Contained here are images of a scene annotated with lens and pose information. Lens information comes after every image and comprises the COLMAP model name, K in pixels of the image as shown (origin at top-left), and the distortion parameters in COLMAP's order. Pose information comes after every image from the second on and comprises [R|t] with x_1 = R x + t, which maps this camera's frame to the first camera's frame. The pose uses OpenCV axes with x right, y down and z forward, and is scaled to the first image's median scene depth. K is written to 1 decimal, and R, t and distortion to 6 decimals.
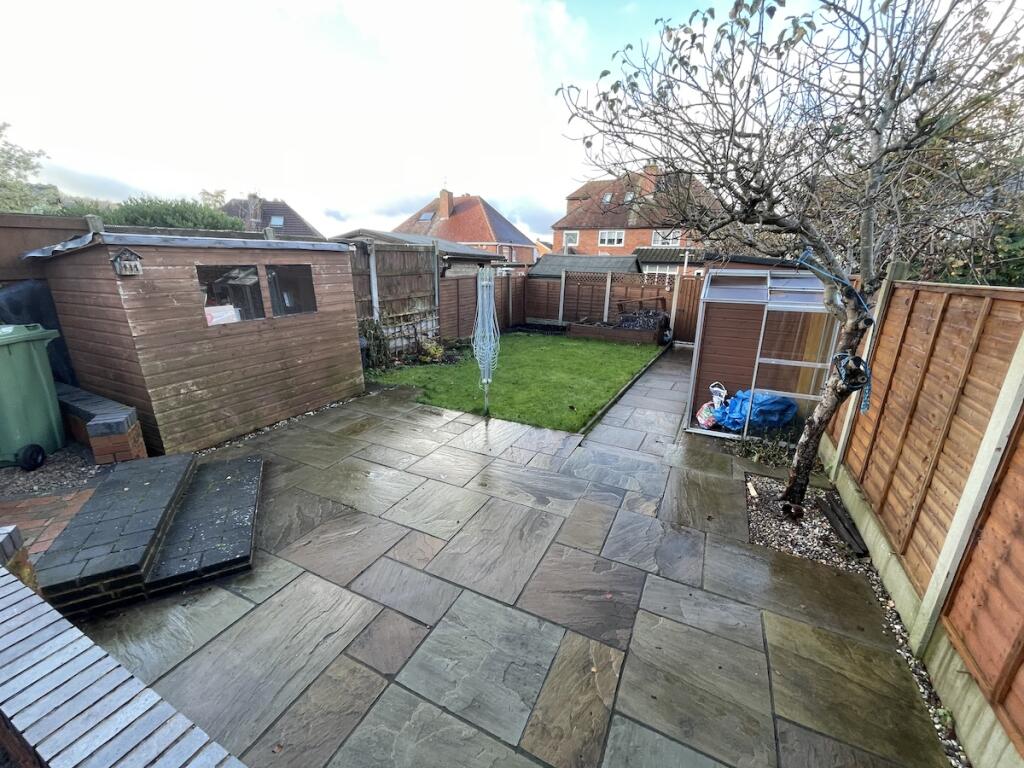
lens RADIAL K [[414.4, 0, 512.0], [0, 414.4, 384.0], [0, 0, 1]] dist [-0.002261, -0.000628]
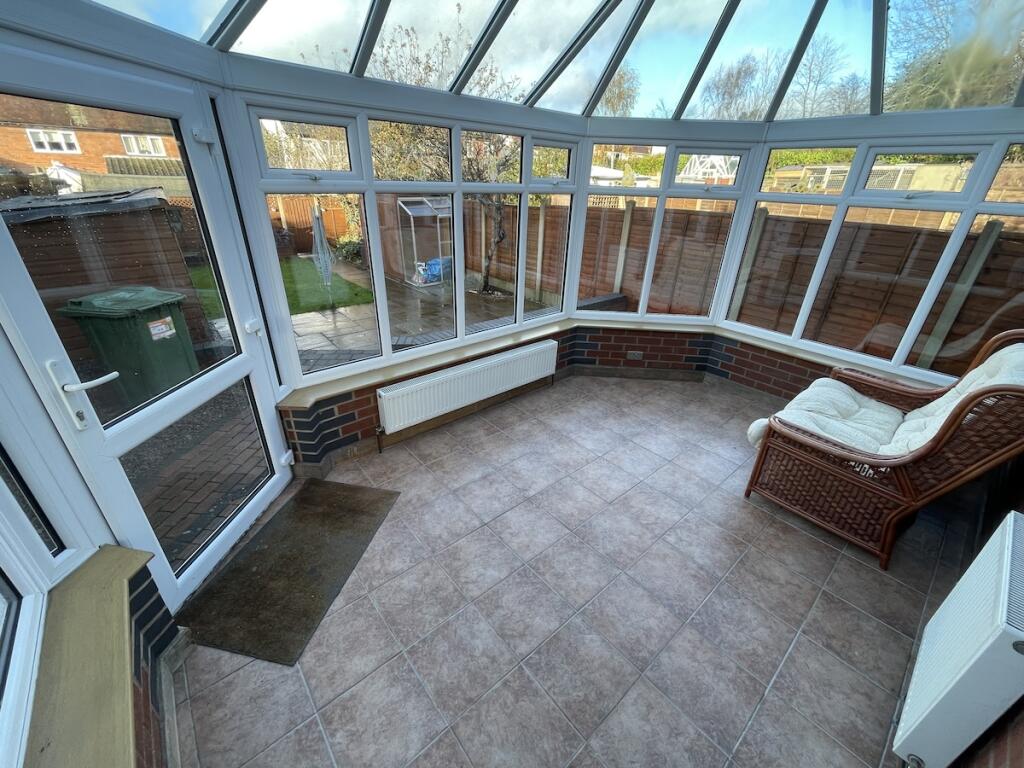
lens RADIAL K [[414.4, 0, 512.0], [0, 414.4, 384.0], [0, 0, 1]] dist [-0.002261, -0.000628]
pose [[0.400956, -0.407929, 0.820261, -0.219832], [0.240977, 0.910818, 0.335172, -0.003540], [-0.883835, 0.063275, 0.463499, -0.046801]]
